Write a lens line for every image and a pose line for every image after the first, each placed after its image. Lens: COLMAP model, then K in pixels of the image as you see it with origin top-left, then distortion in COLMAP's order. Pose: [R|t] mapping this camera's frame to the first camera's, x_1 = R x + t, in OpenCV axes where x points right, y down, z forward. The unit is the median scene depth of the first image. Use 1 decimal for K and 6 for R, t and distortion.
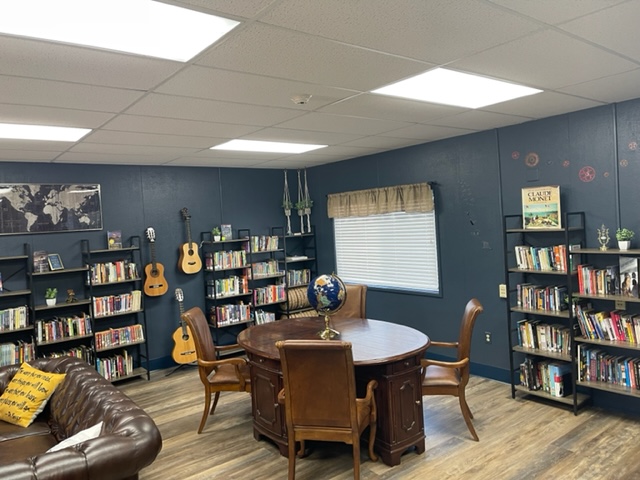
lens RADIAL K [[478.5, 0, 316.9], [0, 478.5, 236.0], [0, 0, 1]] dist [0.069337, -0.091304]
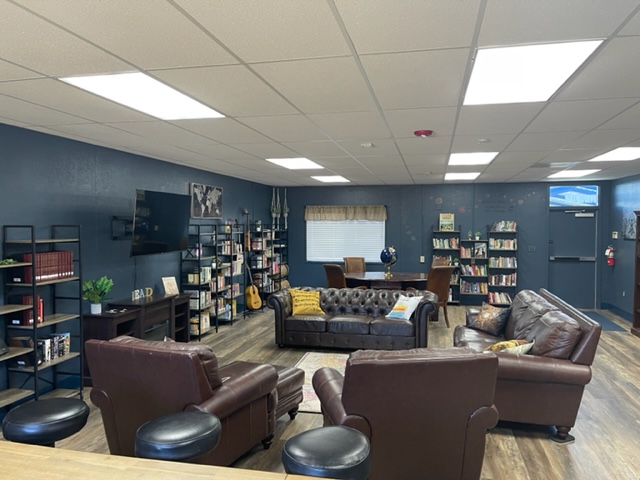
lens RADIAL K [[478.5, 0, 316.9], [0, 478.5, 236.0], [0, 0, 1]] dist [0.069337, -0.091304]
pose [[0.779096, 0.043011, 0.625428, -1.262745], [-0.028831, 0.999046, -0.032790, 0.088765], [-0.626242, 0.007515, 0.779593, -0.370239]]
